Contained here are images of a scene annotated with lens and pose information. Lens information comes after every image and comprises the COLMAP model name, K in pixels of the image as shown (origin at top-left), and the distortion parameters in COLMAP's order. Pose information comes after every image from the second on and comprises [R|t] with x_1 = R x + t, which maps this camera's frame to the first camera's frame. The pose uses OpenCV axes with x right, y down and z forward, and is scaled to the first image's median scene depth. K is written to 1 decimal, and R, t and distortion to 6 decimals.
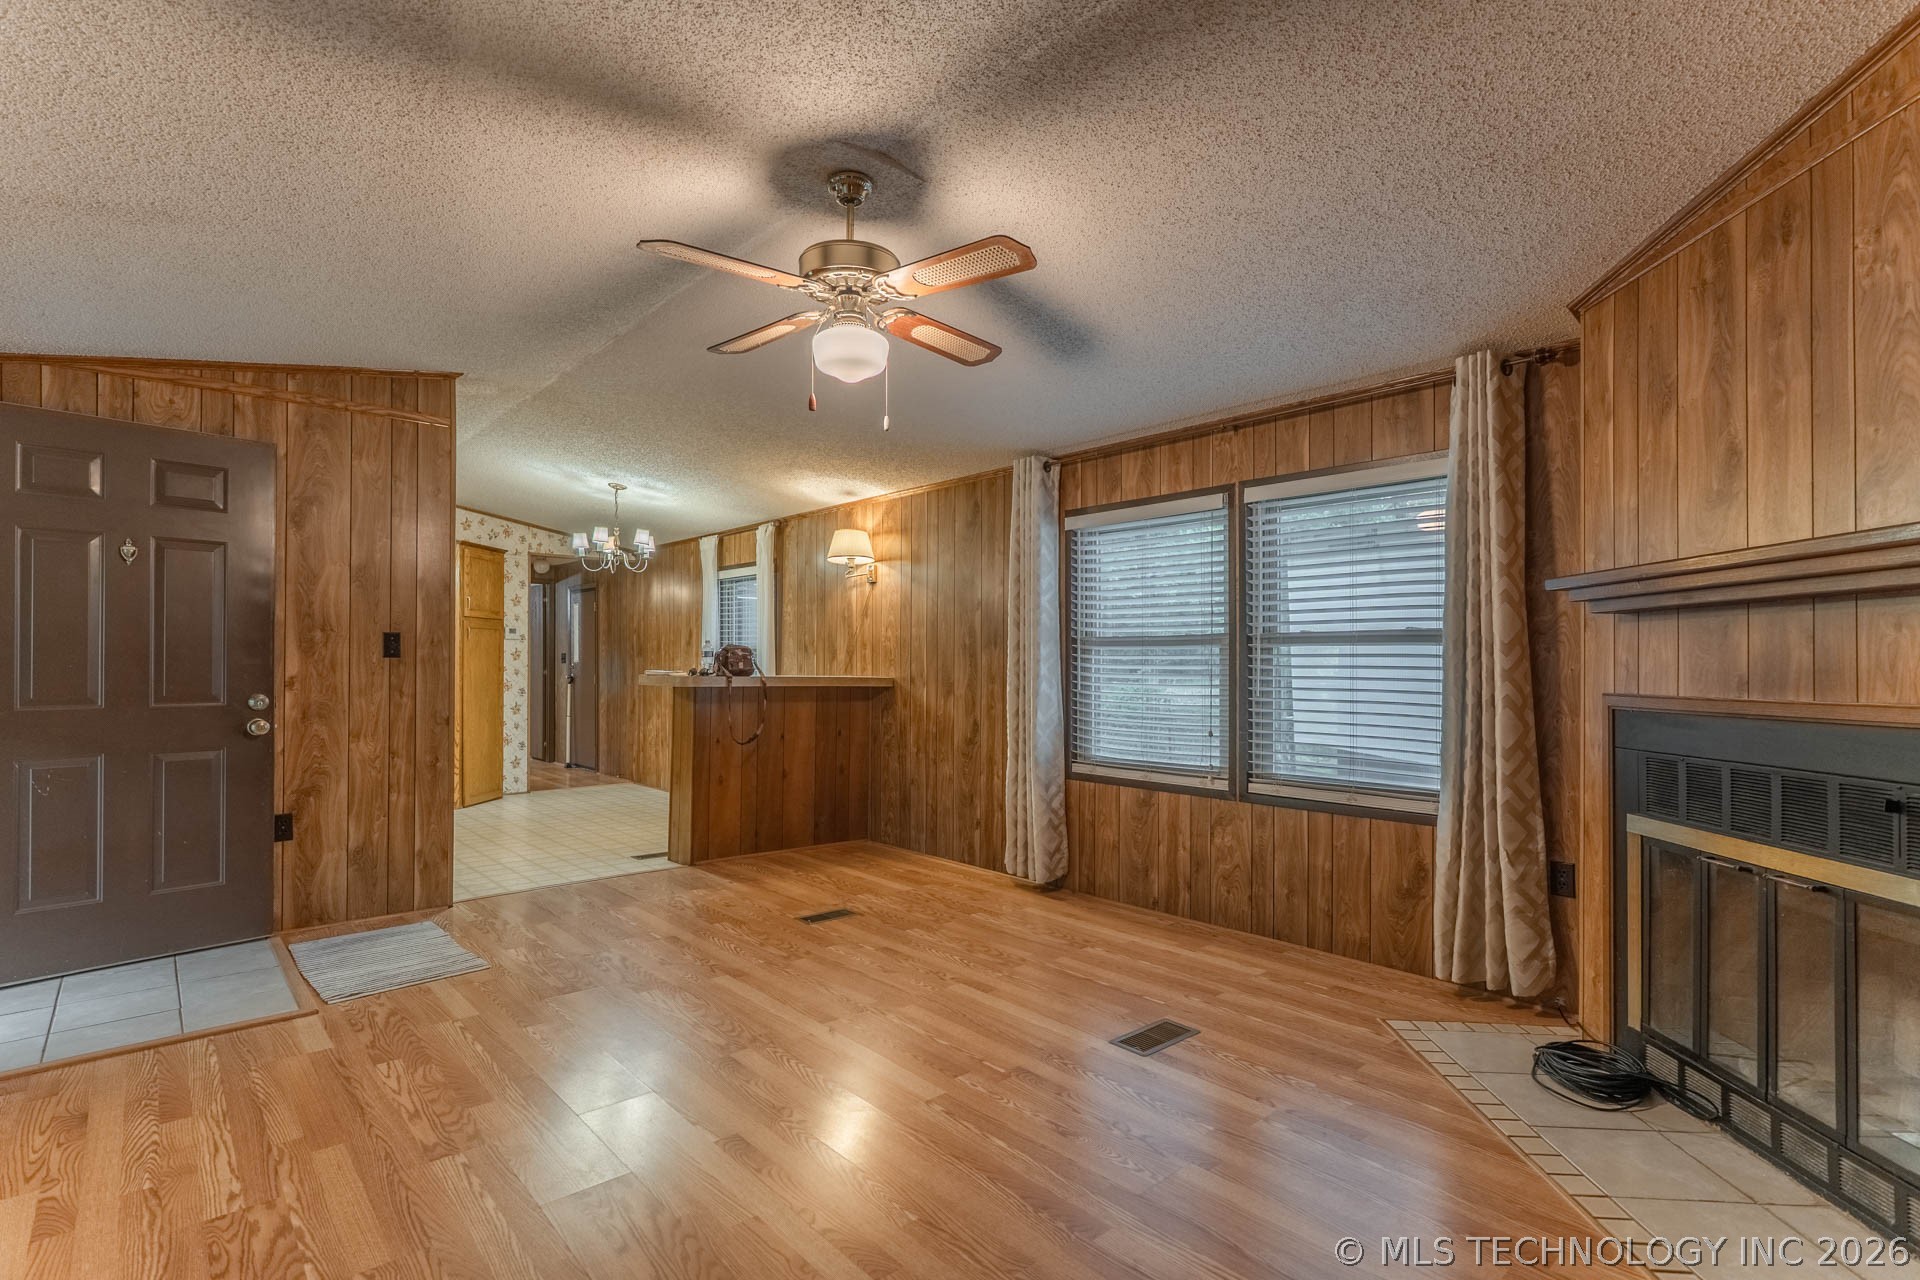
lens RADIAL K [[904.1, 0, 962.1], [0, 904.1, 656.6], [0, 0, 1]] dist [-0.001411, -0.000169]
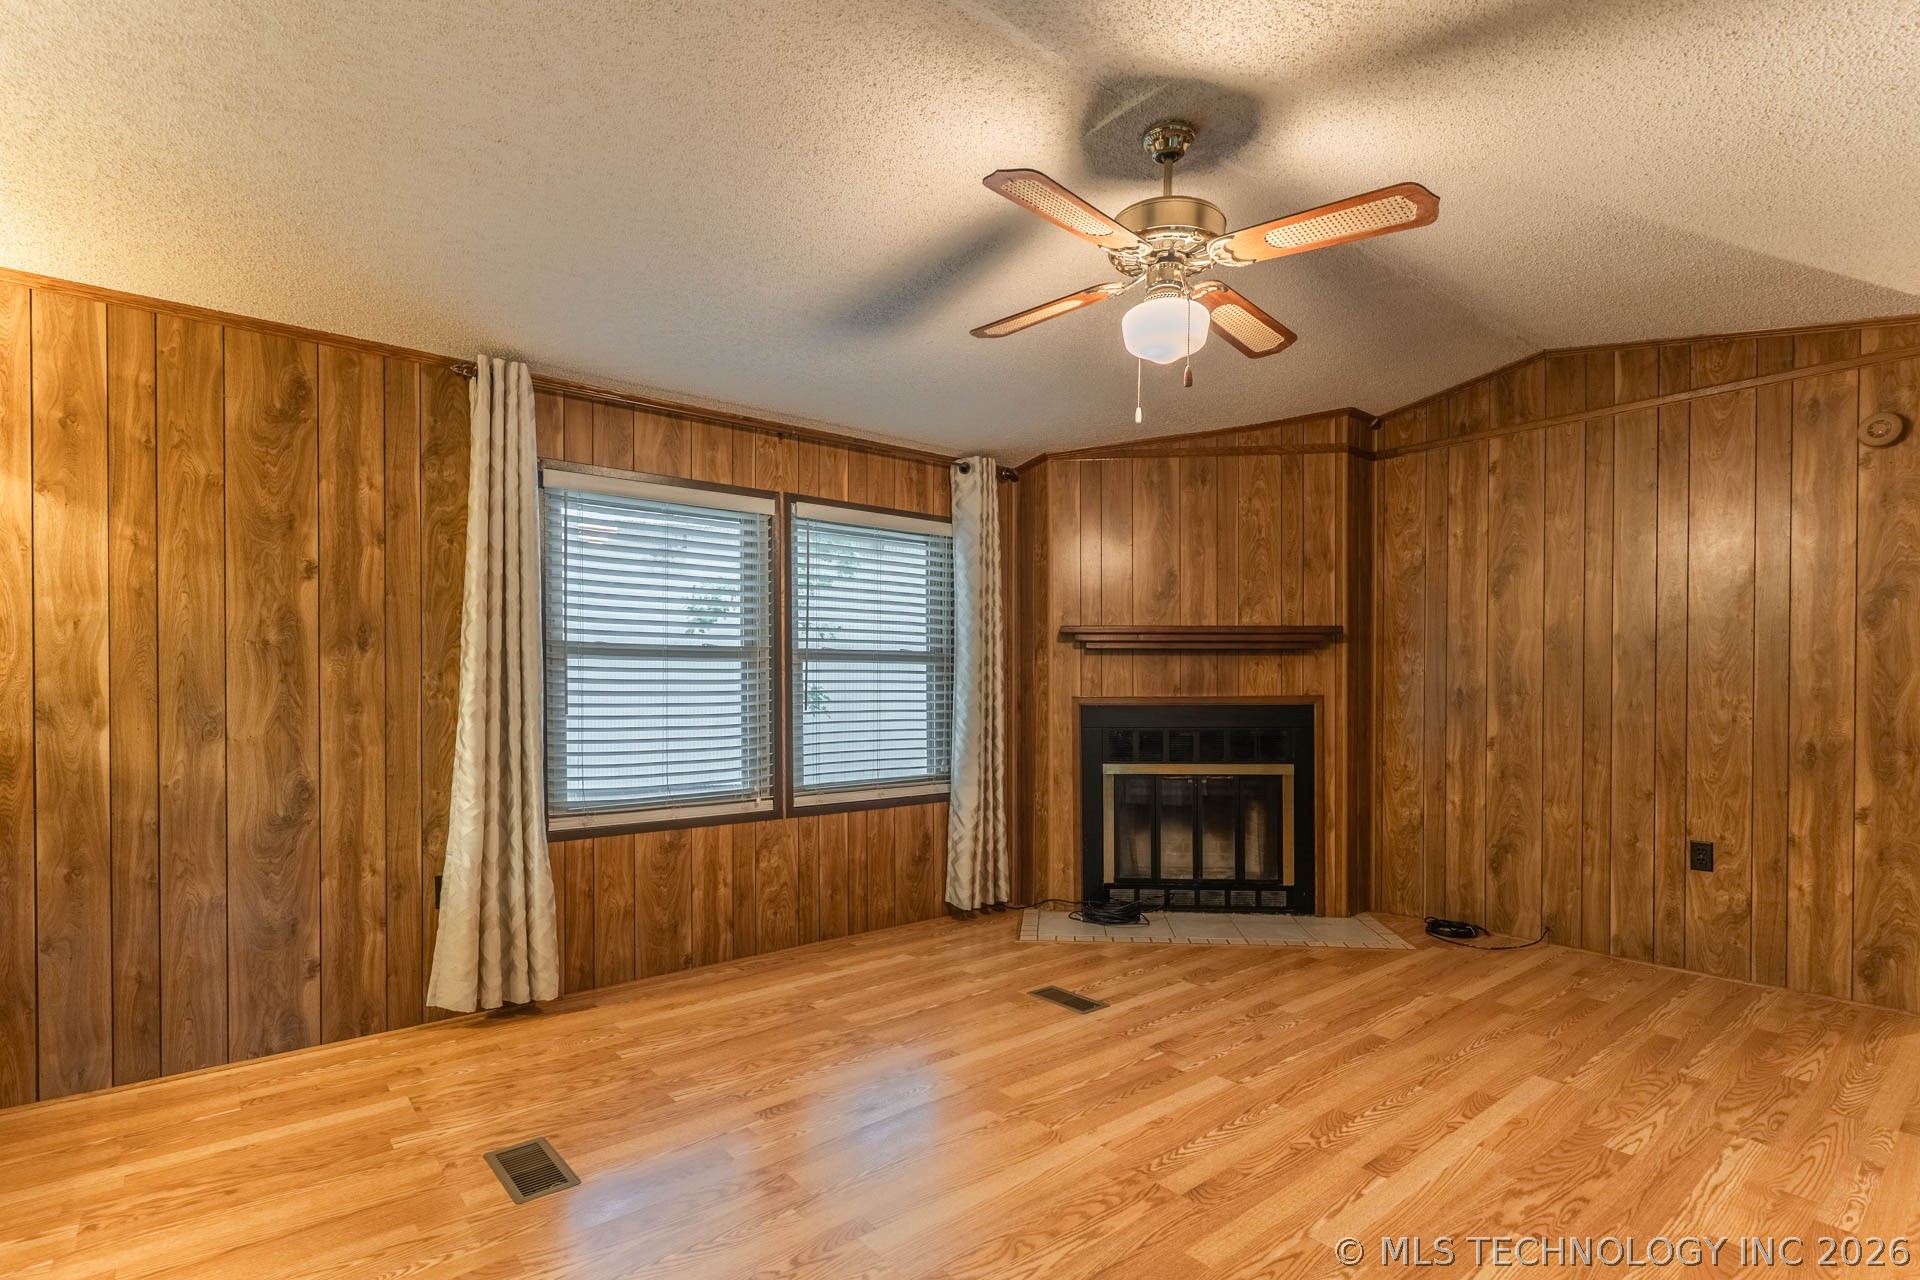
lens RADIAL K [[926.5, 0, 954.3], [0, 926.5, 690.3], [0, 0, 1]] dist [-0.000608, -0.000141]
pose [[0.047614, -0.014907, 0.998755, -0.722386], [-0.010641, 0.999824, 0.015430, 0.003430], [-0.998809, -0.011363, 0.047447, 0.804932]]
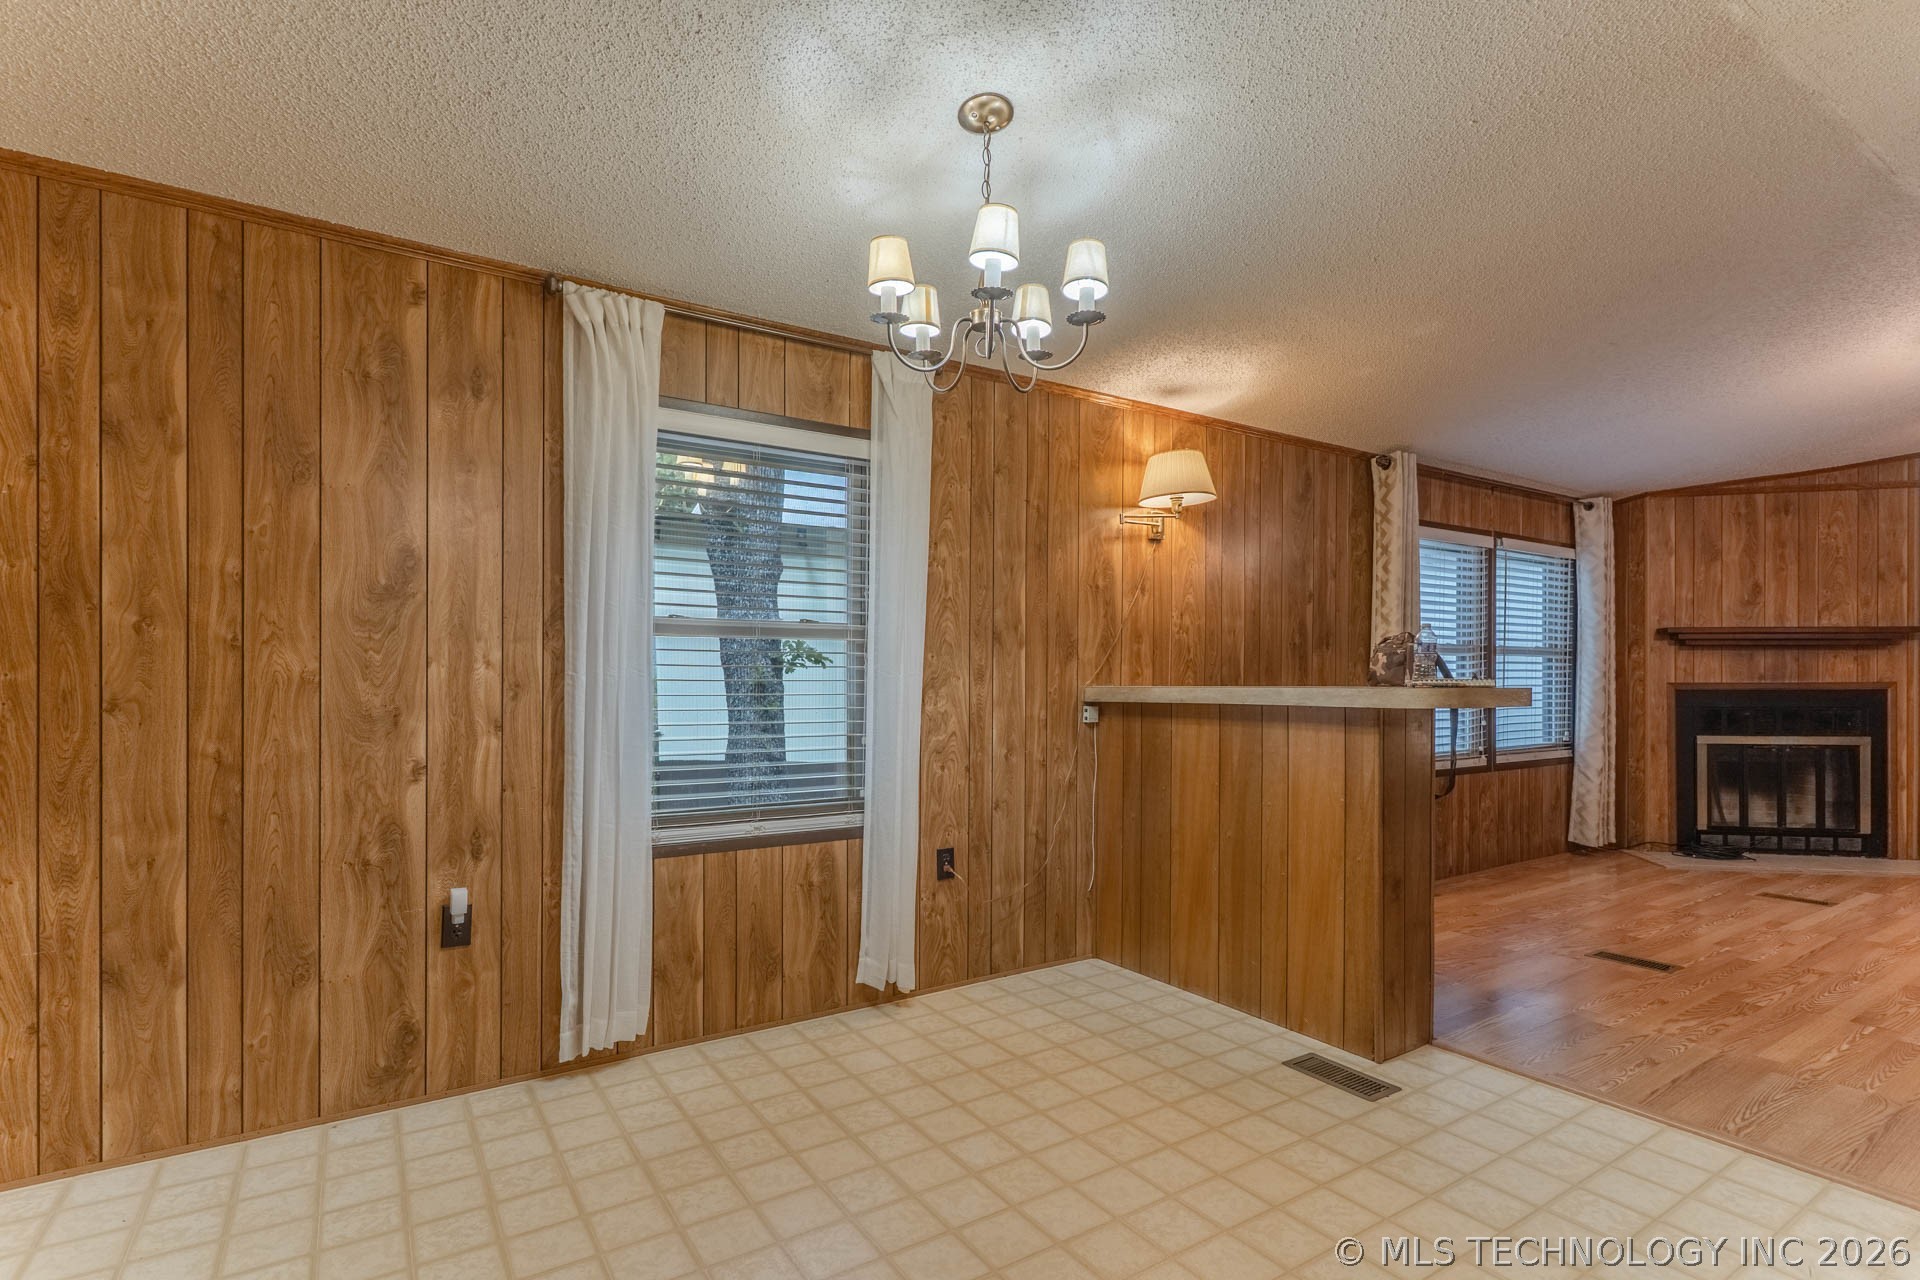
lens RADIAL K [[928.6, 0, 953.1], [0, 928.6, 680.1], [0, 0, 1]] dist [0.000538, 0.000046]
pose [[0.160813, -0.012125, 0.986910, -1.224367], [-0.011168, 0.999838, 0.014104, 0.015898], [-0.986922, -0.013290, 0.160652, 1.638189]]
